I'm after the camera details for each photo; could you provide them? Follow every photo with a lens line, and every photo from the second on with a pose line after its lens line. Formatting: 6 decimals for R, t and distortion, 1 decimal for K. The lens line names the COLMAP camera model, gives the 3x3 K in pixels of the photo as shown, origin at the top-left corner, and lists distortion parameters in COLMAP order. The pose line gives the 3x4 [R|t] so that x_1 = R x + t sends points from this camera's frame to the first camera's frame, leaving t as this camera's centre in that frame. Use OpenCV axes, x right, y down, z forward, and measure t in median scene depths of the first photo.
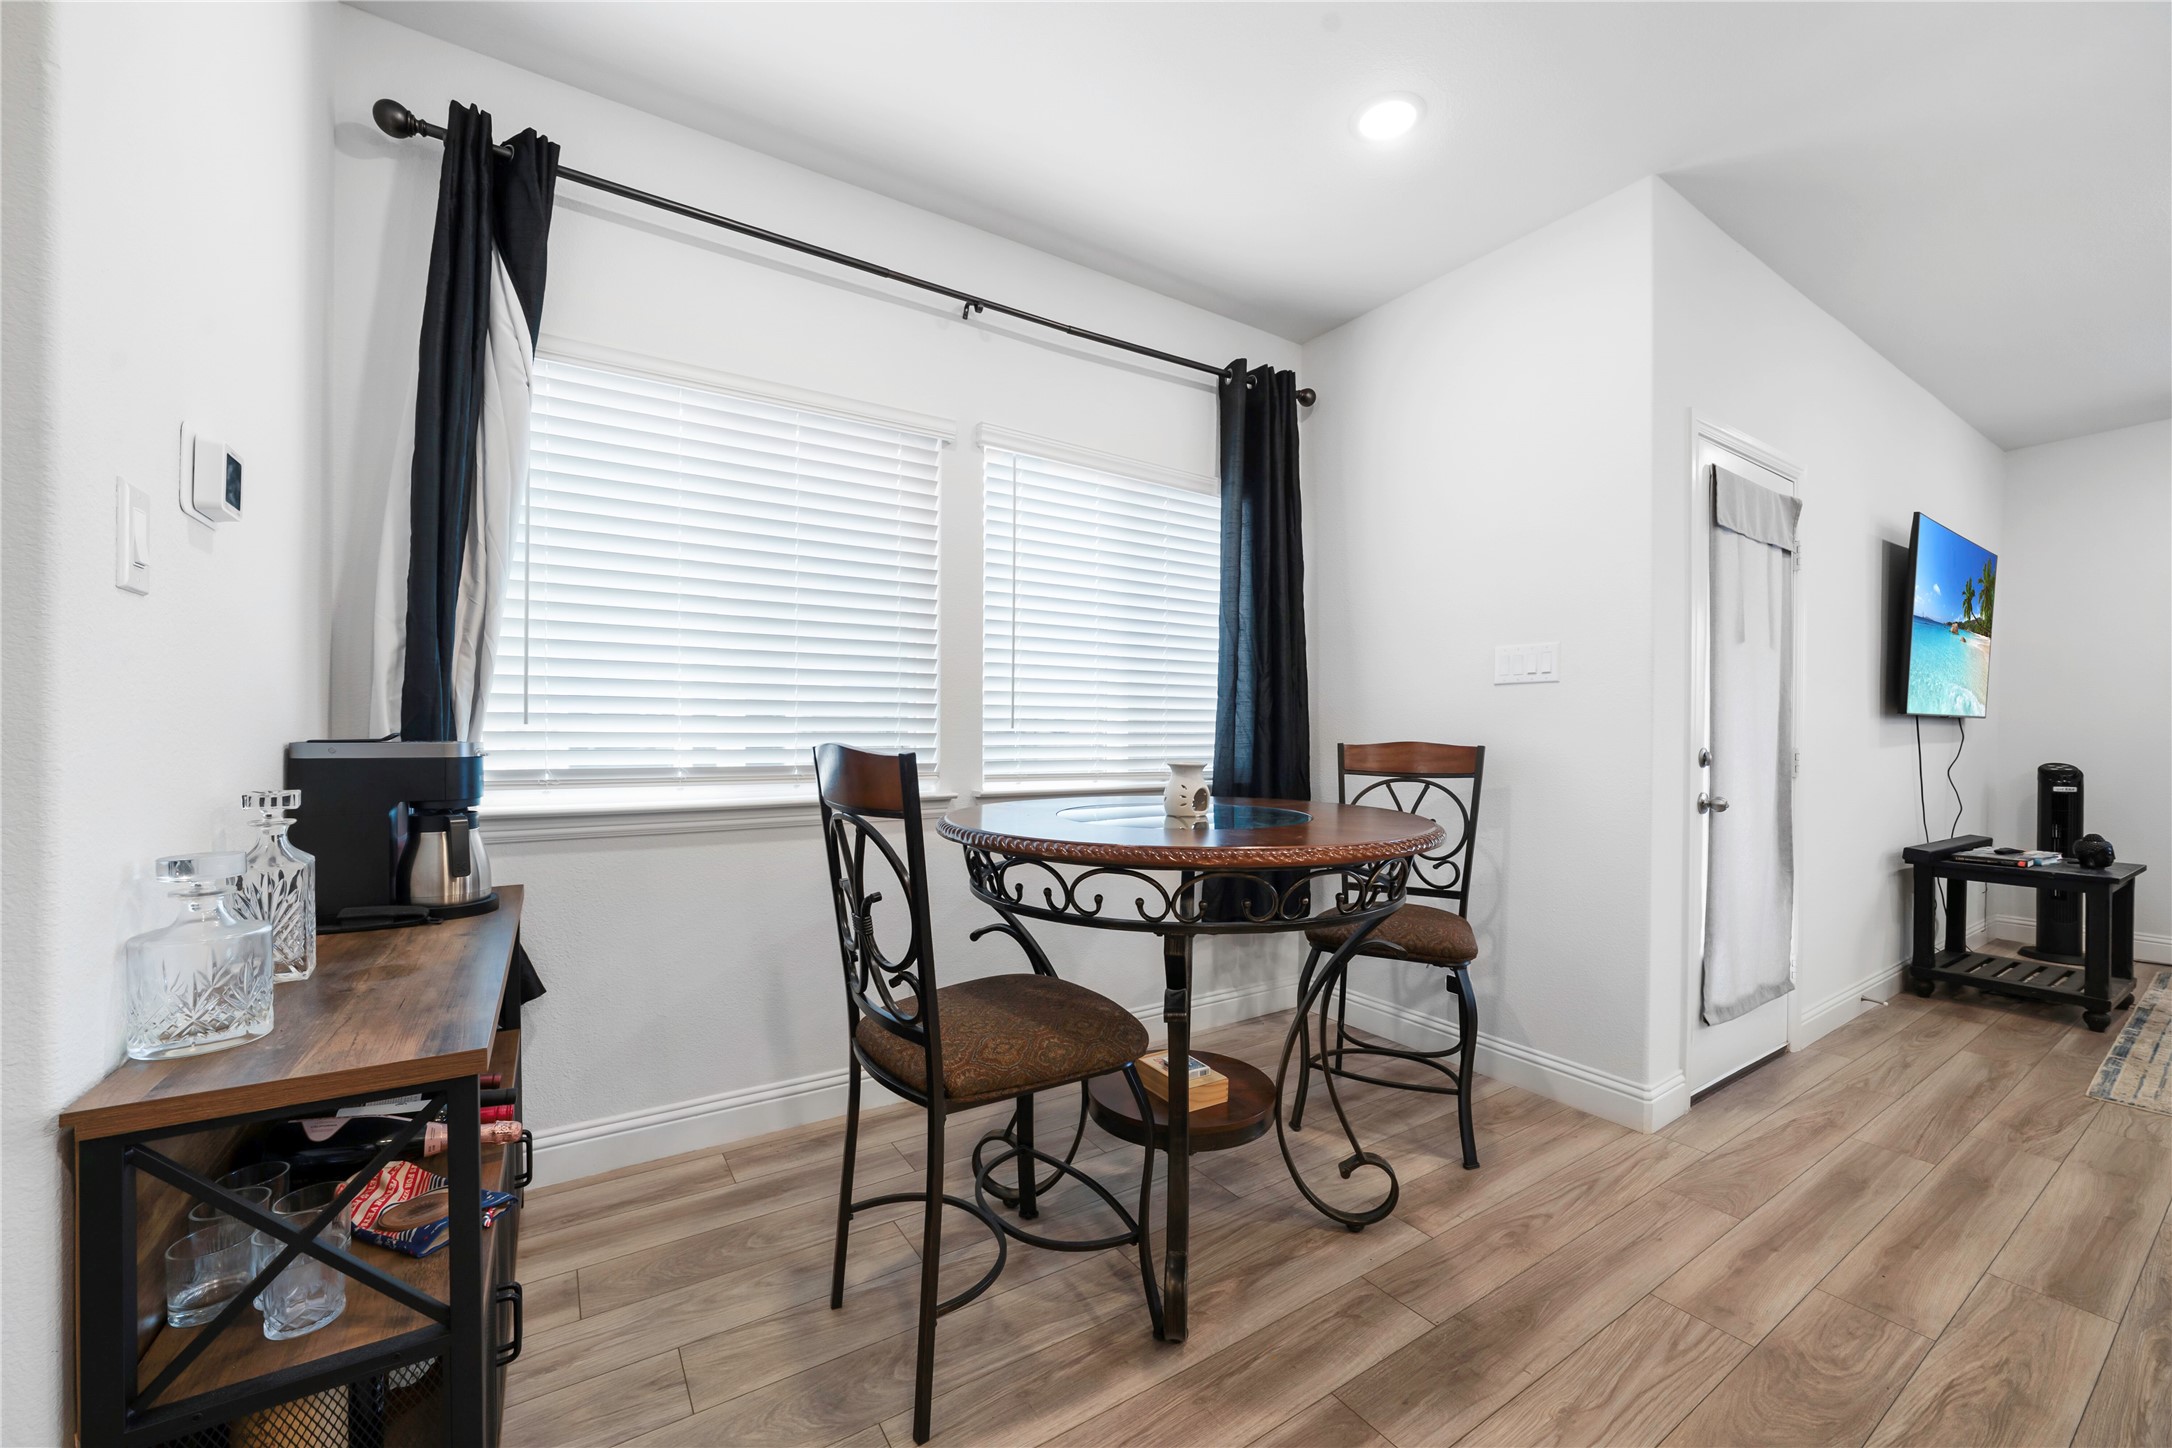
lens RADIAL K [[847.8, 0, 1090.6], [0, 847.8, 743.0], [0, 0, 1]] dist [-0.036862, 0.012498]
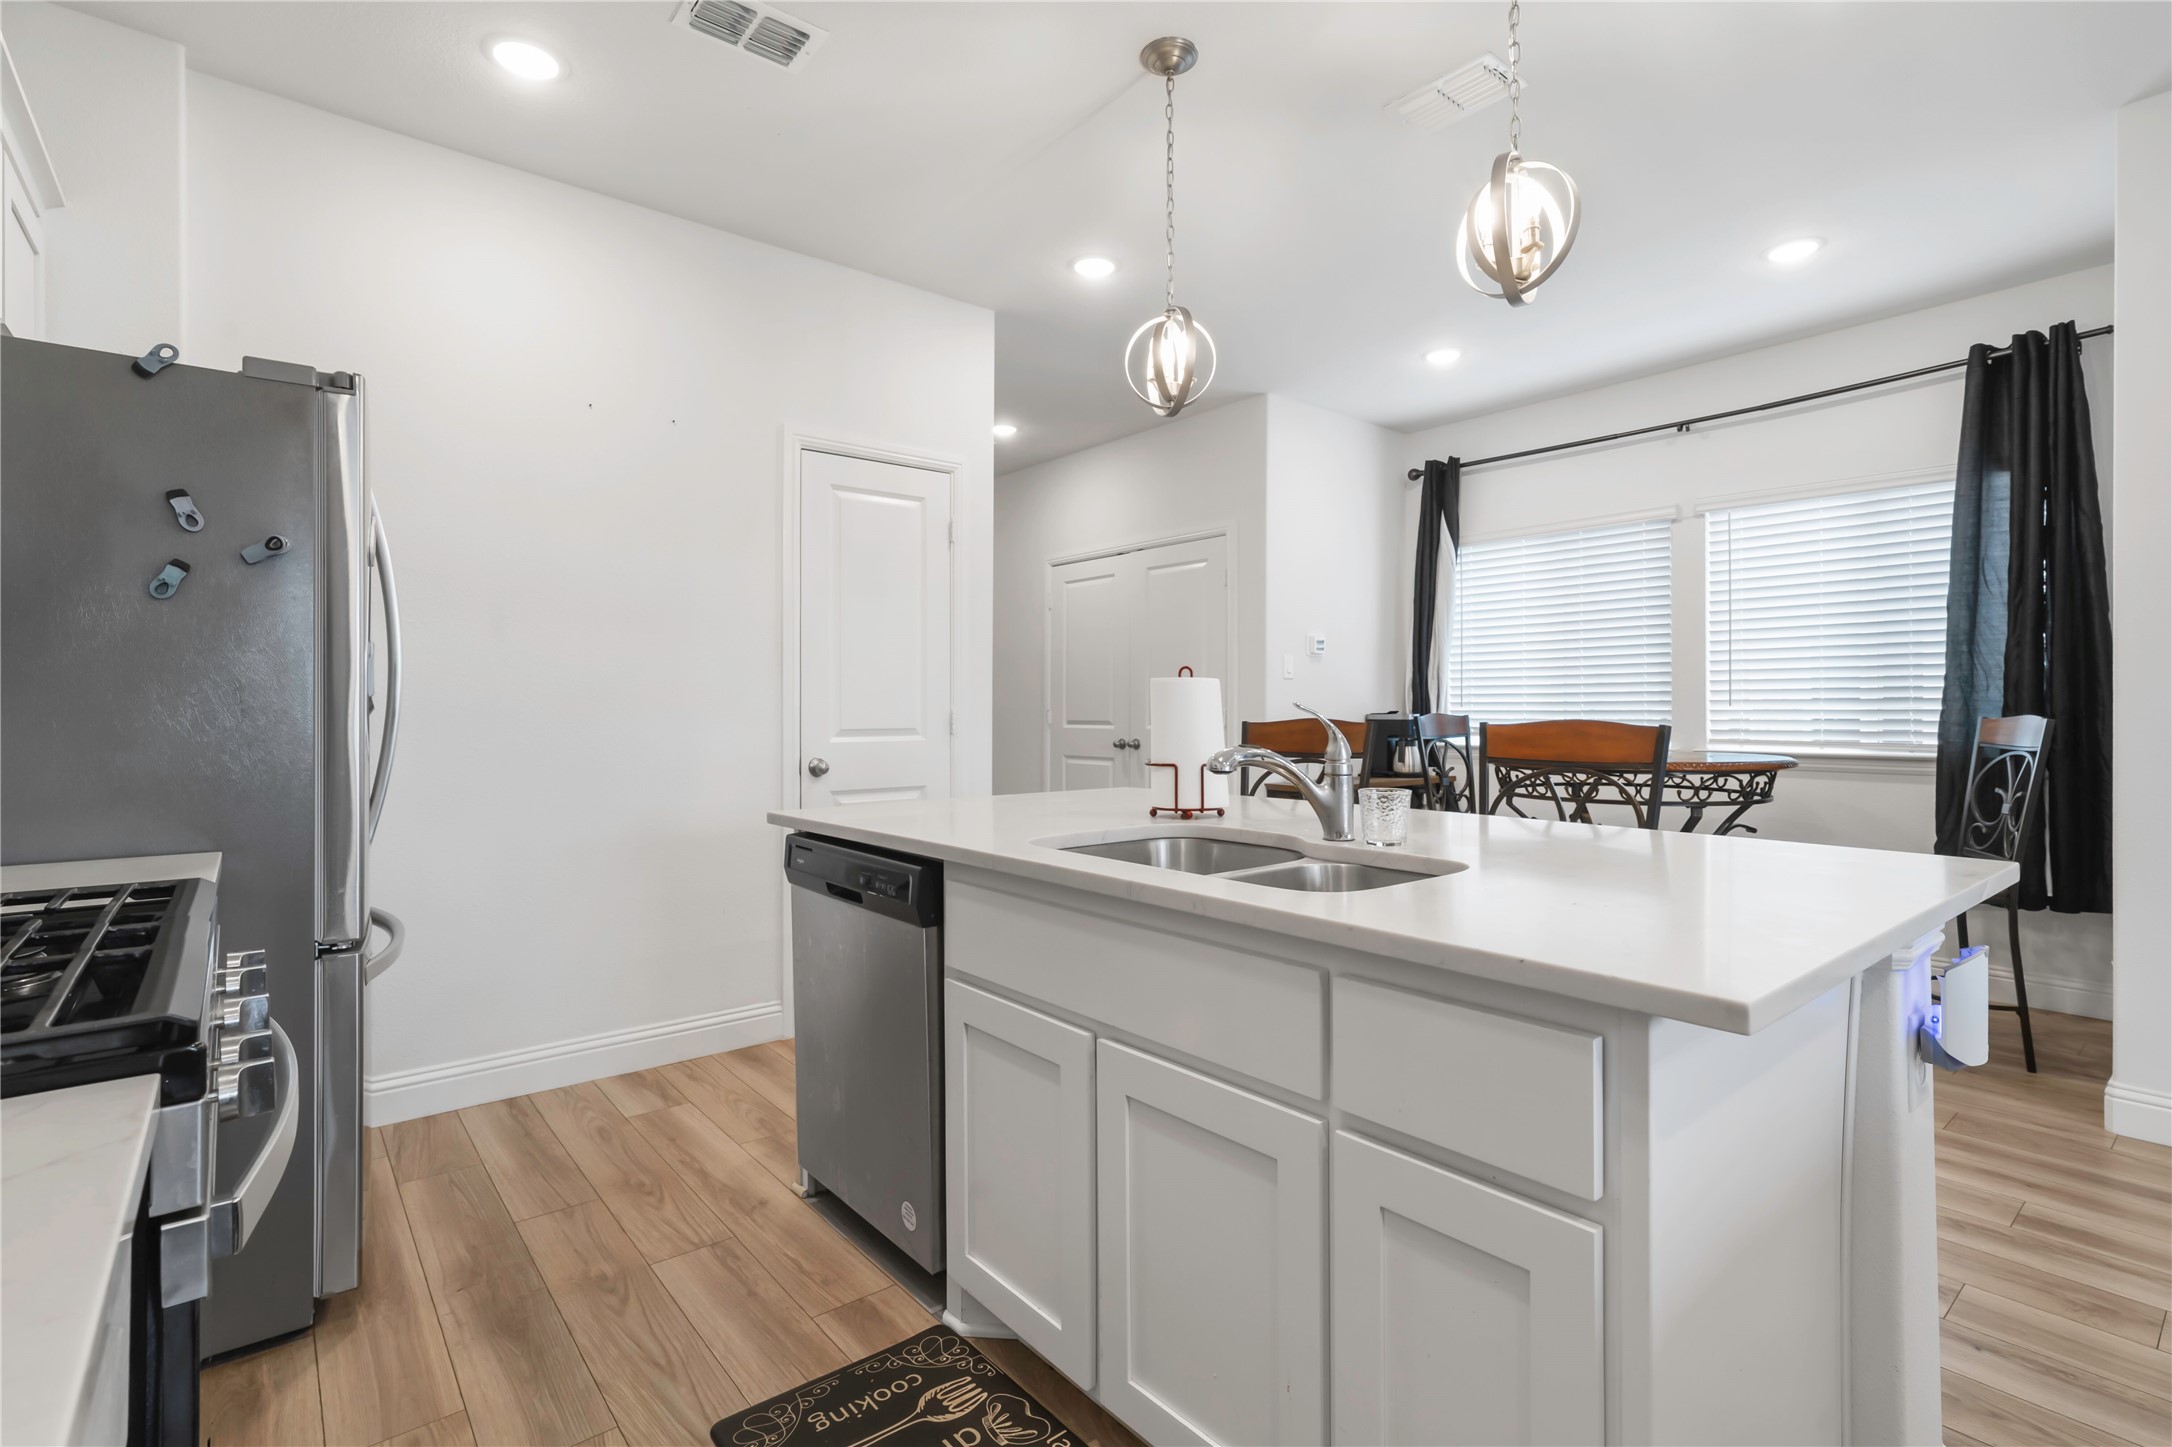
lens RADIAL K [[1026.2, 0, 1092.5], [0, 1026.2, 706.8], [0, 0, 1]] dist [0.000070, 0.000373]
pose [[0.117005, -0.008728, -0.993093, 1.547598], [-0.011062, 0.999888, -0.010091, 0.012866], [0.993070, 0.012166, 0.116895, -0.257420]]
